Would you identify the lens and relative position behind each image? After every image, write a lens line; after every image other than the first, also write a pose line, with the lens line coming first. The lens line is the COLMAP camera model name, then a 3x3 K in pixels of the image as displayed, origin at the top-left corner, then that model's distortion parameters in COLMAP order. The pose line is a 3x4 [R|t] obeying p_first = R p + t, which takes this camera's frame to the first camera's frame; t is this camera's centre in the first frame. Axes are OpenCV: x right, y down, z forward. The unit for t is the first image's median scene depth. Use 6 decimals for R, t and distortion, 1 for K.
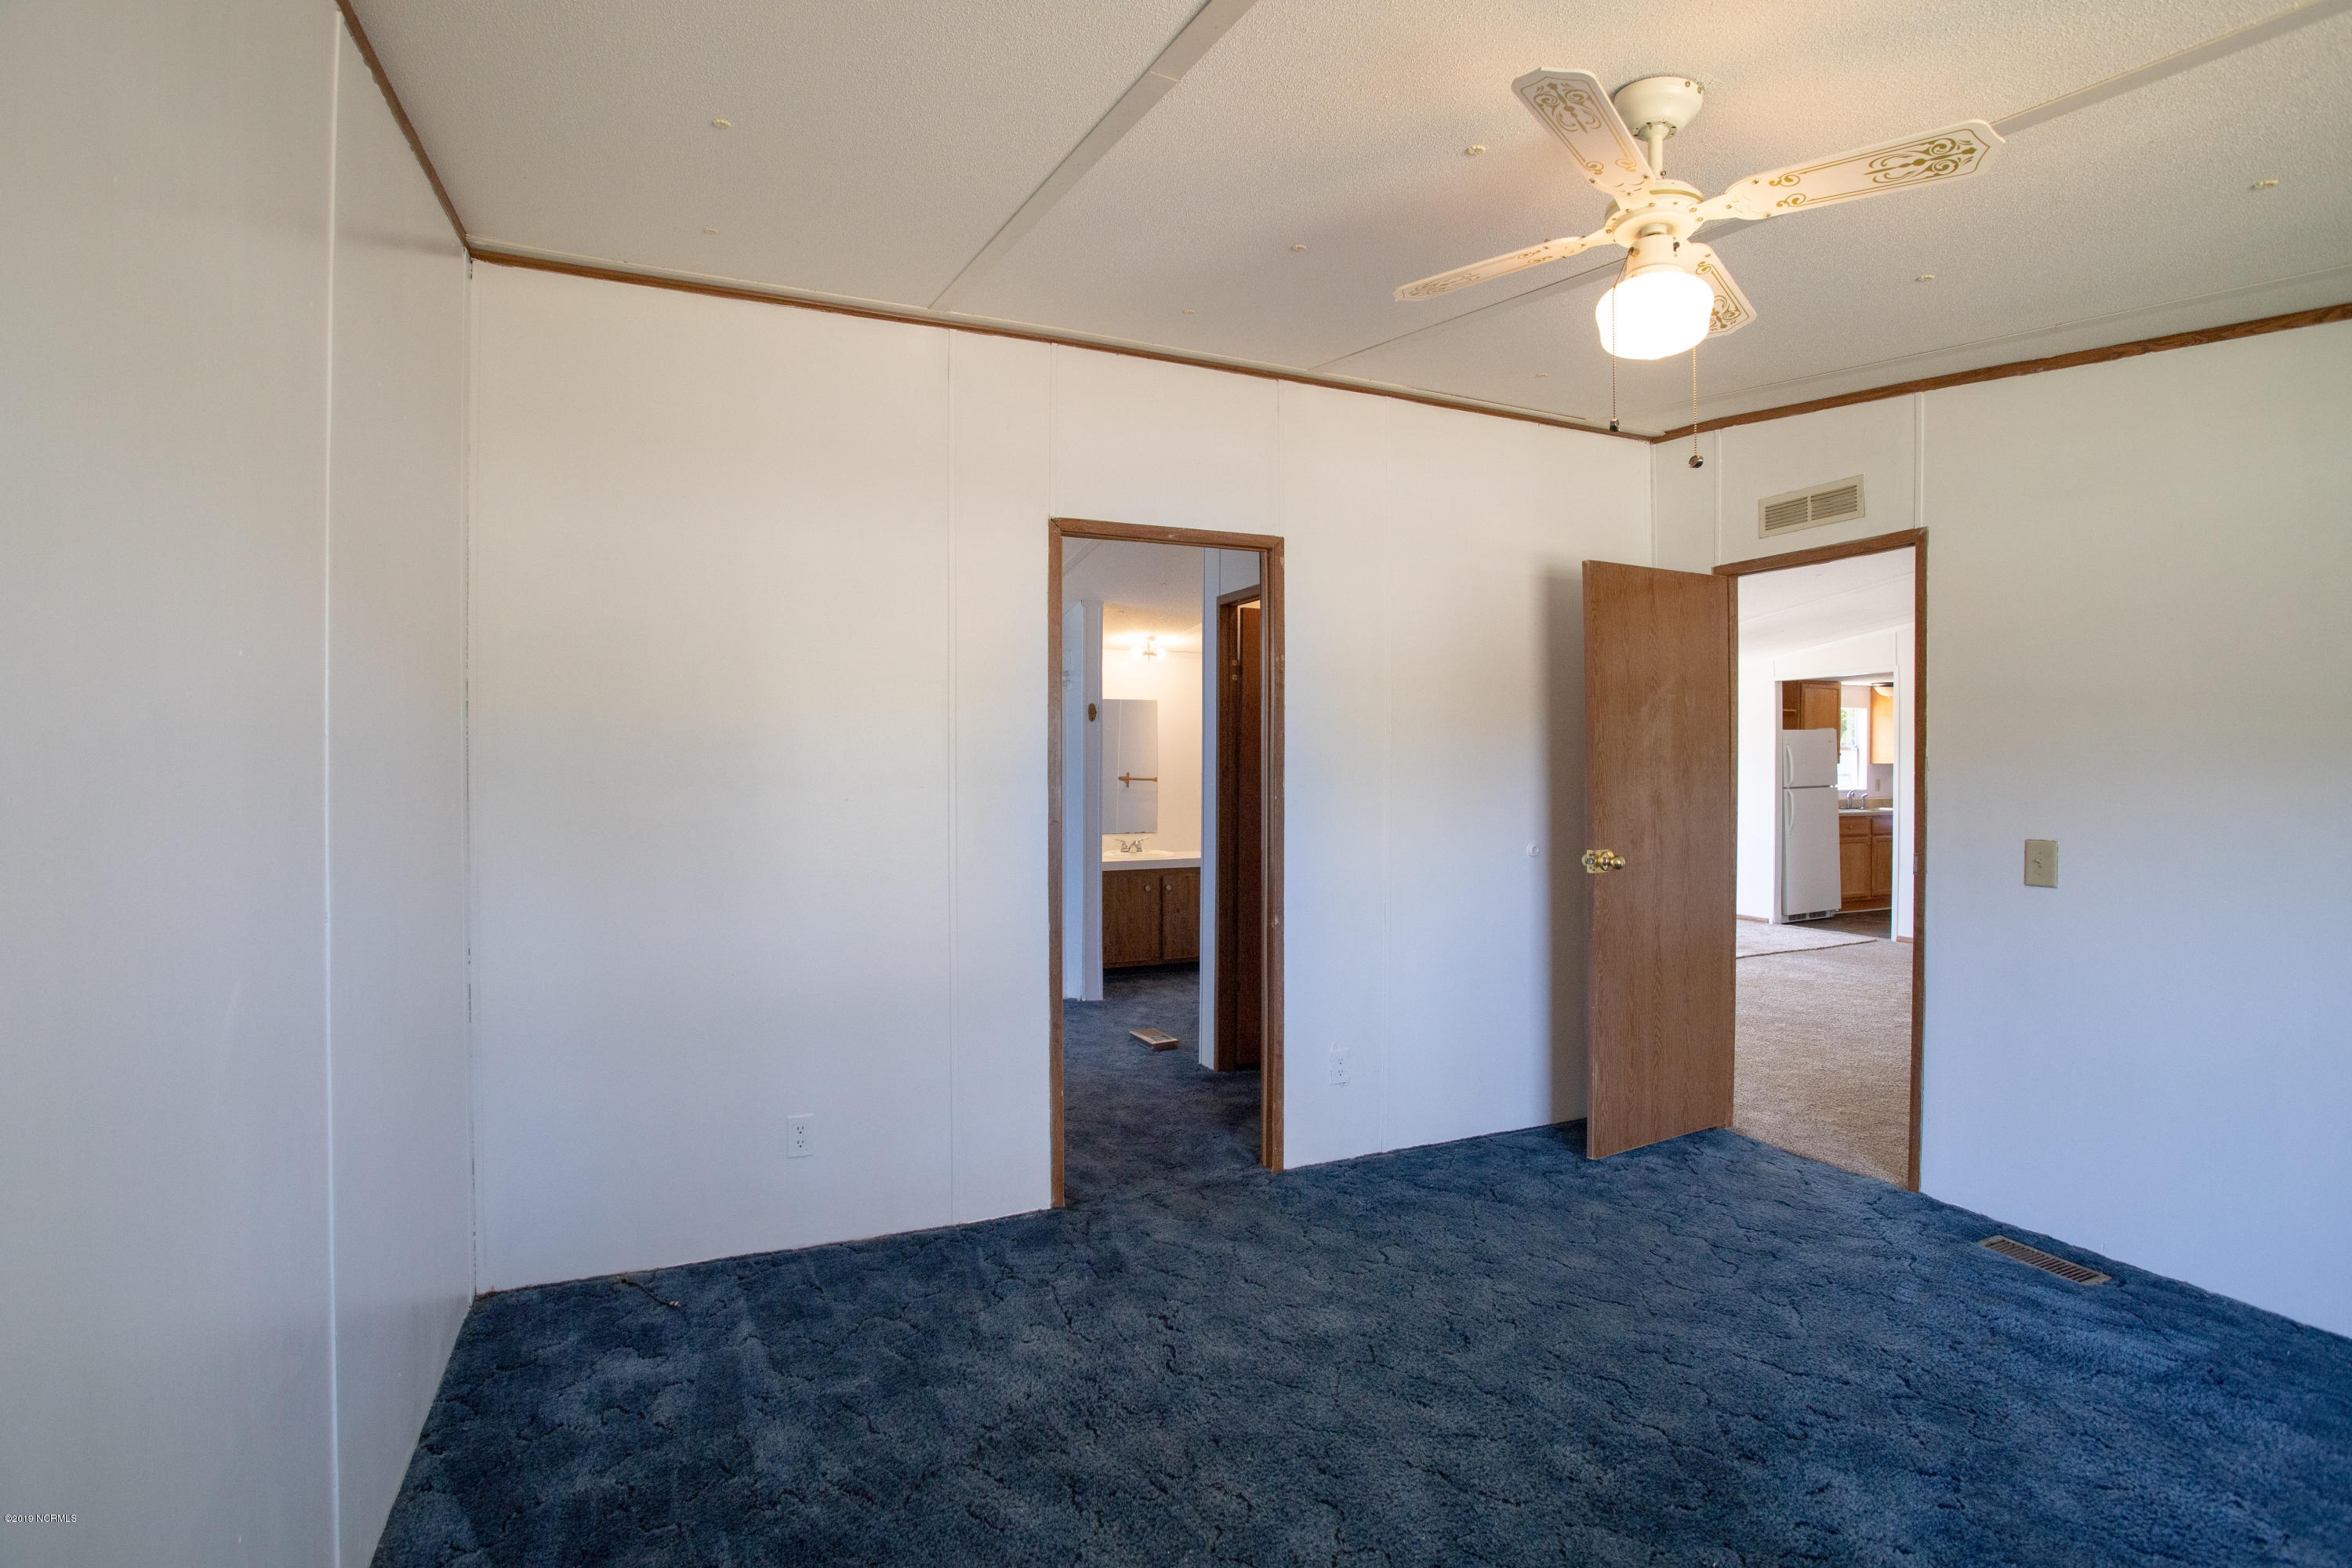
lens RADIAL K [[1118.7, 0, 1190.2], [0, 1118.7, 773.1], [0, 0, 1]] dist [-0.001731, 0.001718]
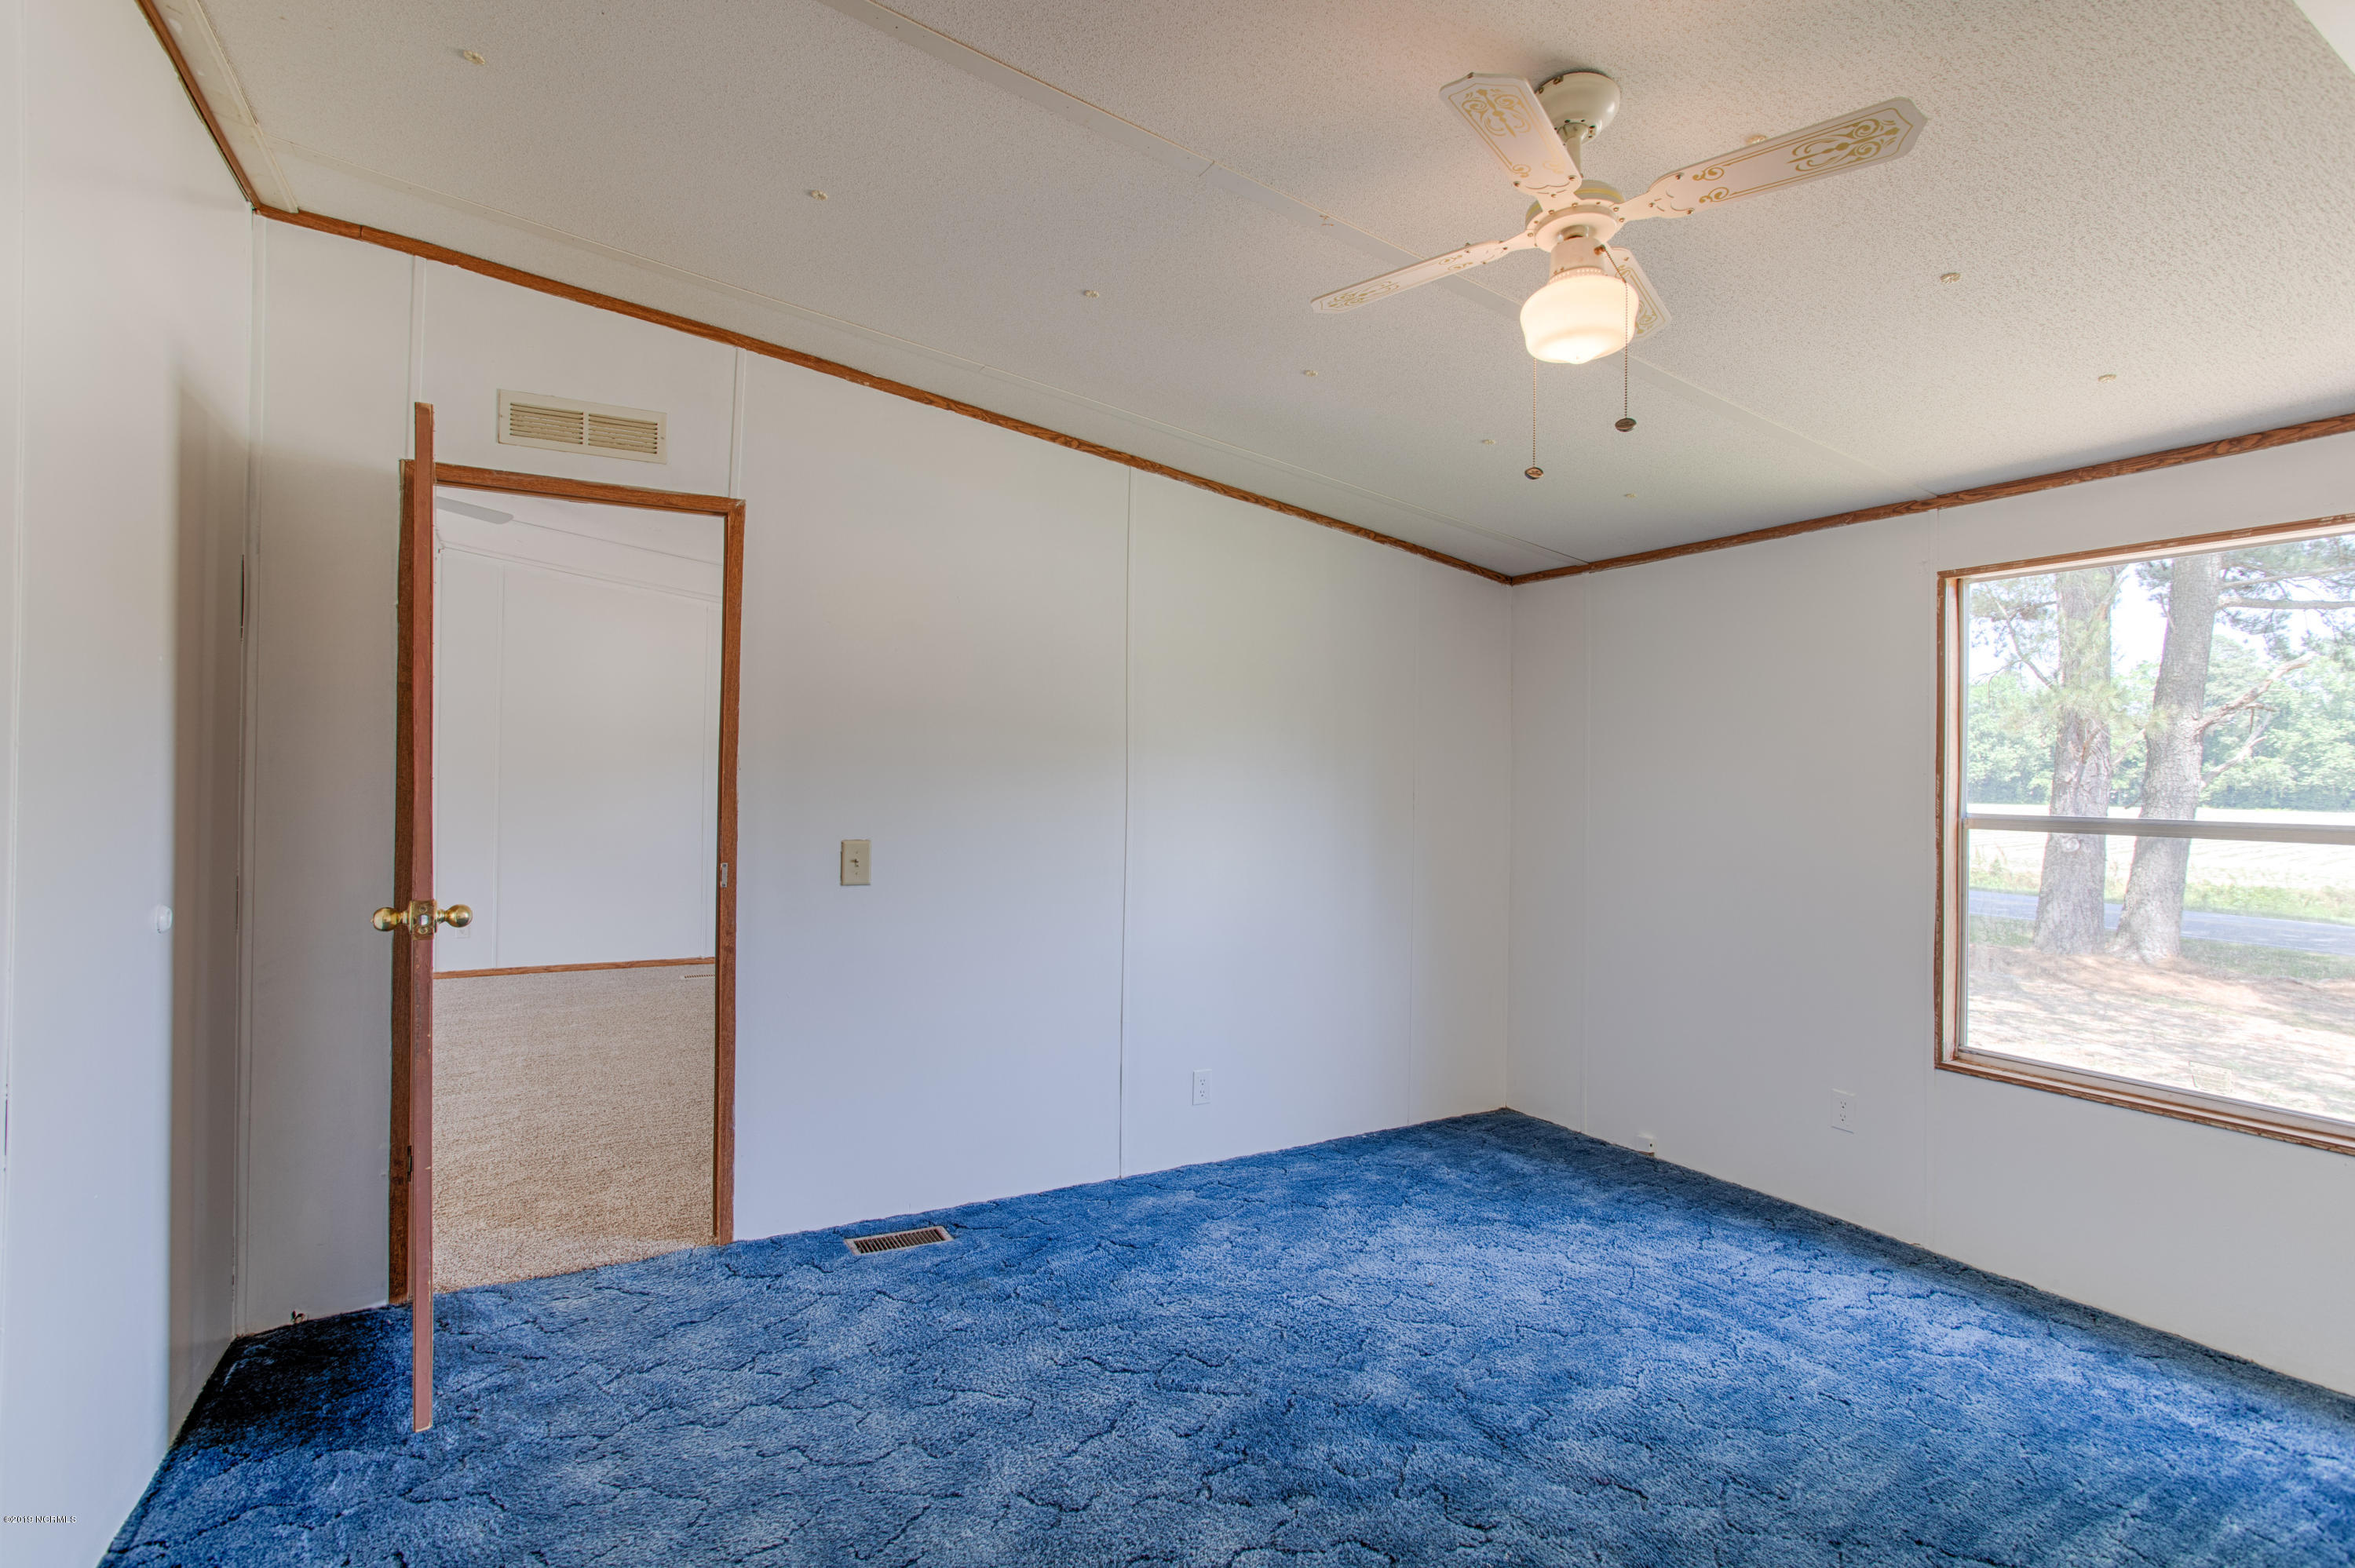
lens RADIAL K [[1120.0, 0, 1168.2], [0, 1120.0, 781.3], [0, 0, 1]] dist [-0.001731, 0.001718]
pose [[-0.043661, 0.010001, 0.998996, -0.262408], [-0.007216, 0.999921, -0.010326, 0.014108], [-0.999020, -0.007660, -0.043585, 0.703448]]
